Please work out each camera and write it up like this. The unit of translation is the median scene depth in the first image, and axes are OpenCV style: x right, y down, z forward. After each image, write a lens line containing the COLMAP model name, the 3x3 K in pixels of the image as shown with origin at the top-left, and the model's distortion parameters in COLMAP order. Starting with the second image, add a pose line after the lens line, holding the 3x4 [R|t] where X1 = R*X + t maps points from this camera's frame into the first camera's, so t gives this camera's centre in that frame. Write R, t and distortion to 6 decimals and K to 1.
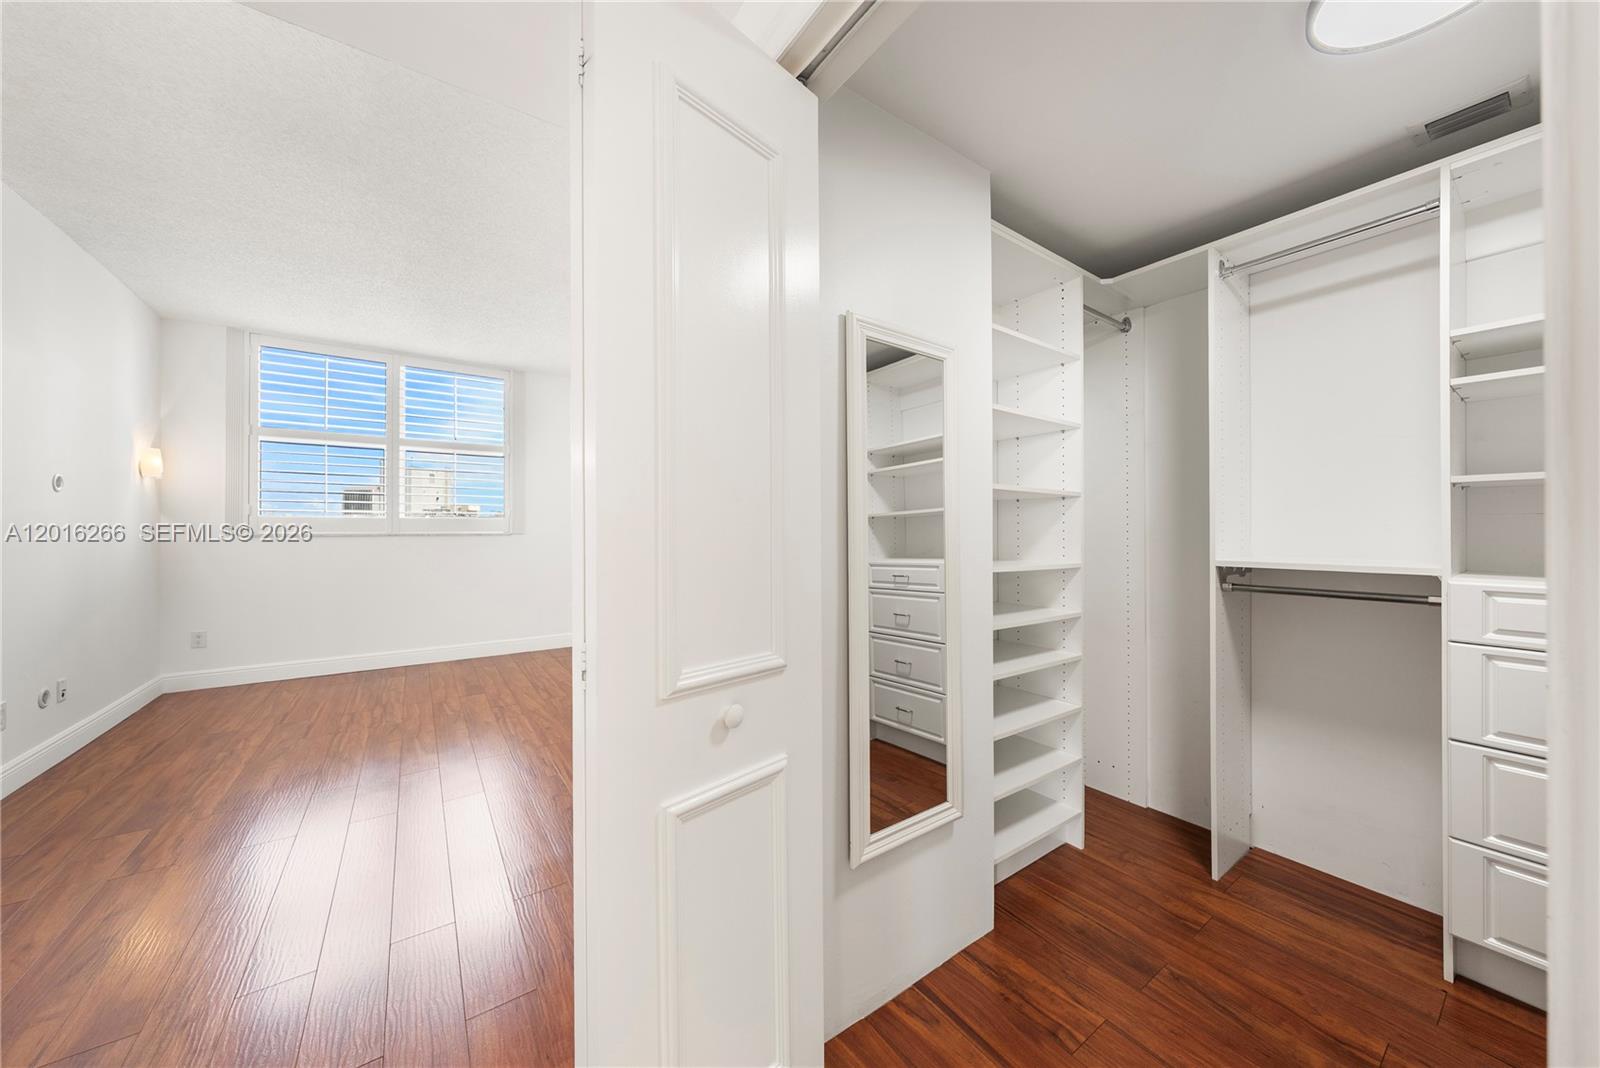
lens RADIAL K [[555.7, 0, 798.3], [0, 555.7, 530.0], [0, 0, 1]] dist [0.001039, 0.000138]
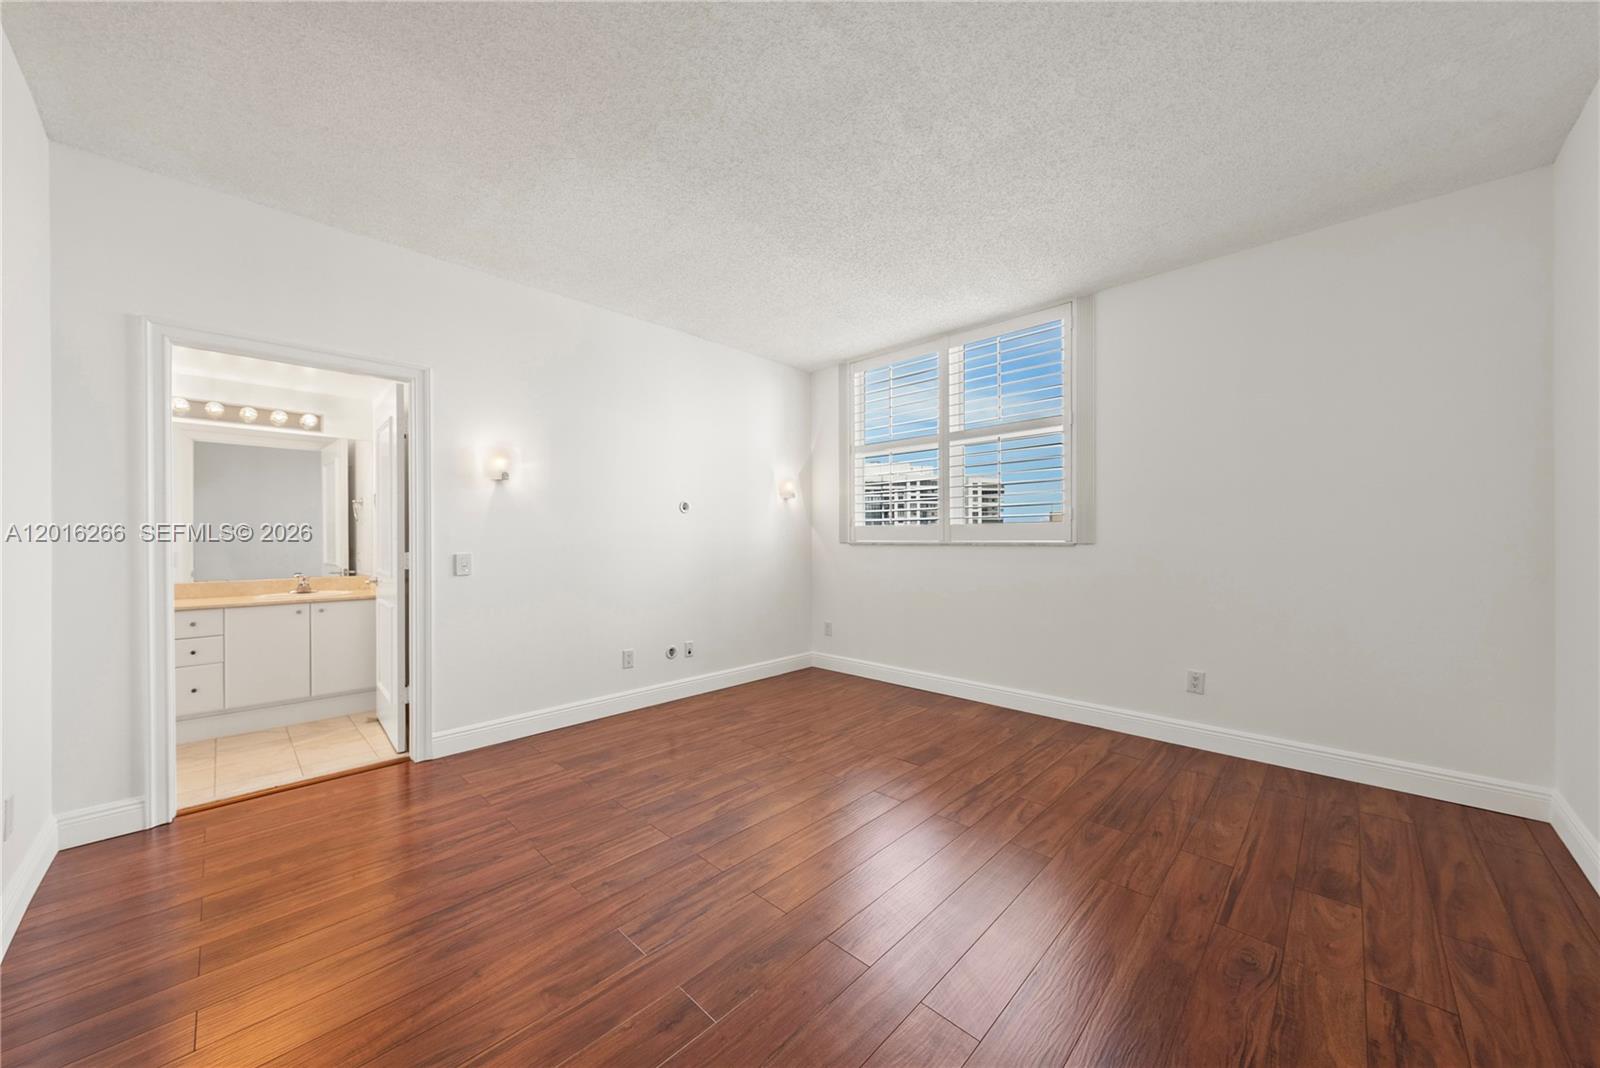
lens RADIAL K [[559.6, 0, 791.5], [0, 559.6, 544.5], [0, 0, 1]] dist [-0.001124, -0.000048]
pose [[0.173947, 0.007995, -0.984722, 0.155811], [0.002343, 0.999961, 0.008533, 0.001737], [0.984752, -0.003791, 0.173922, 0.960814]]
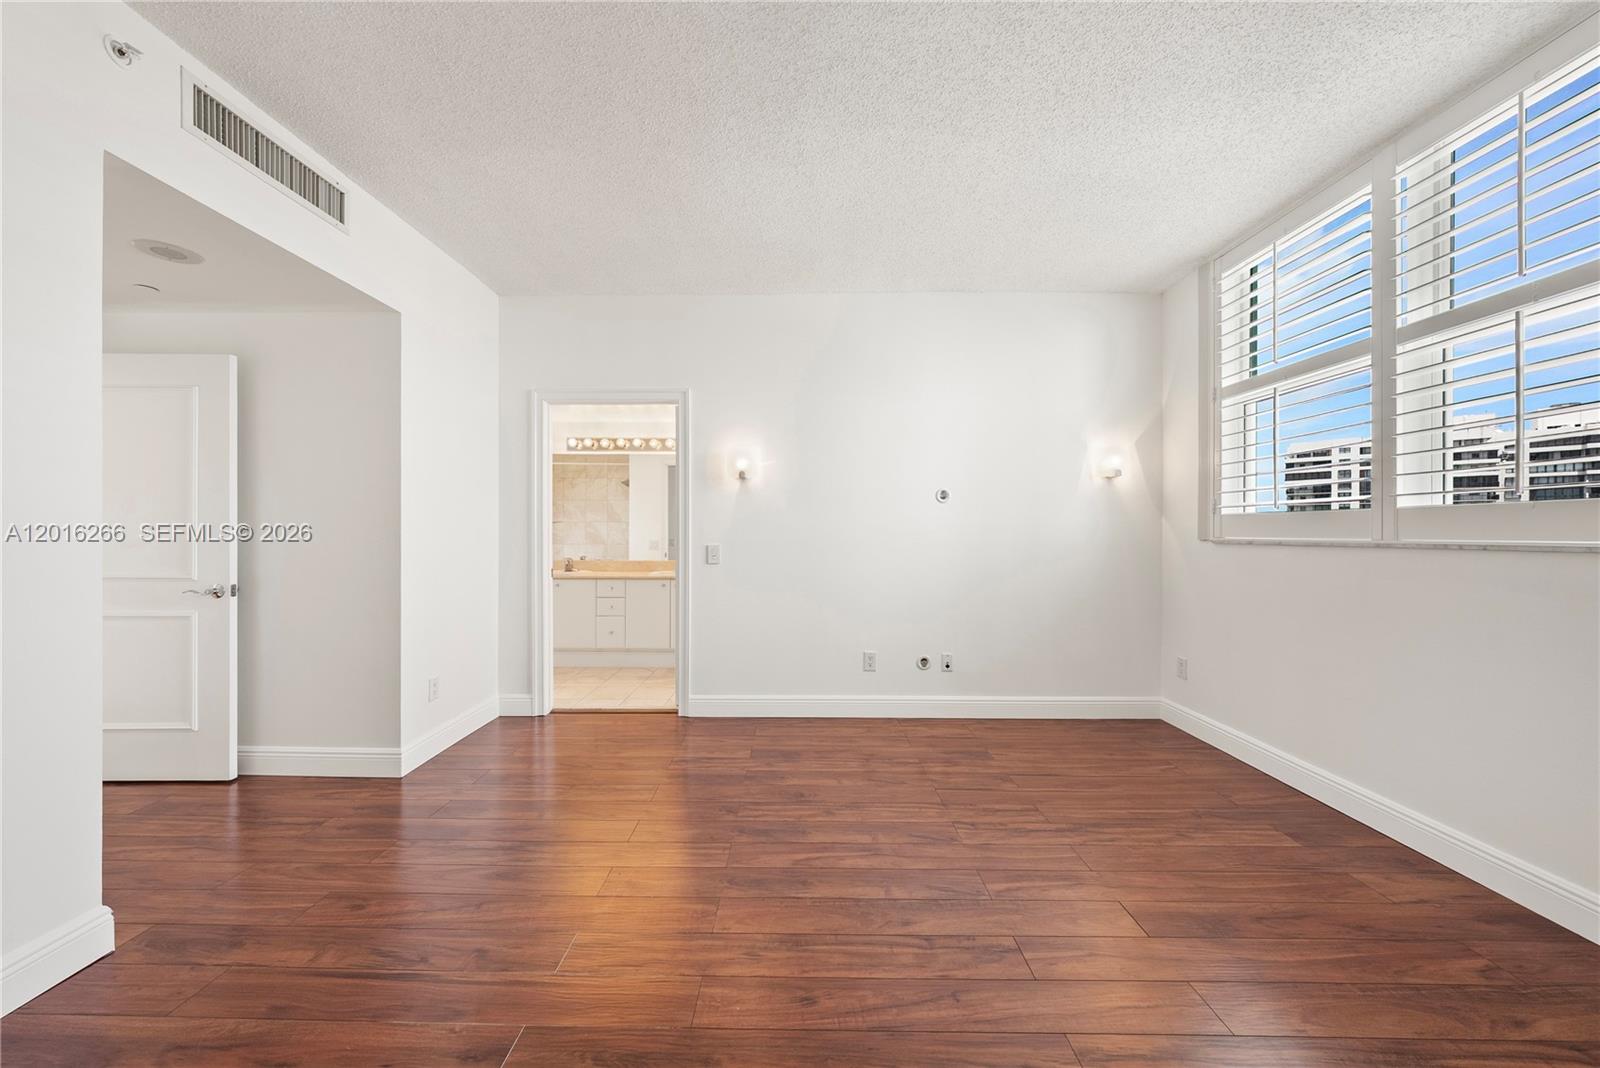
lens RADIAL K [[557.5, 0, 798.9], [0, 557.5, 537.3], [0, 0, 1]] dist [-0.001716, 0.000052]
pose [[-0.588824, 0.004279, -0.808250, -0.118853], [-0.003101, 0.999967, 0.007553, 0.000380], [0.808255, 0.006954, -0.588791, 1.390449]]
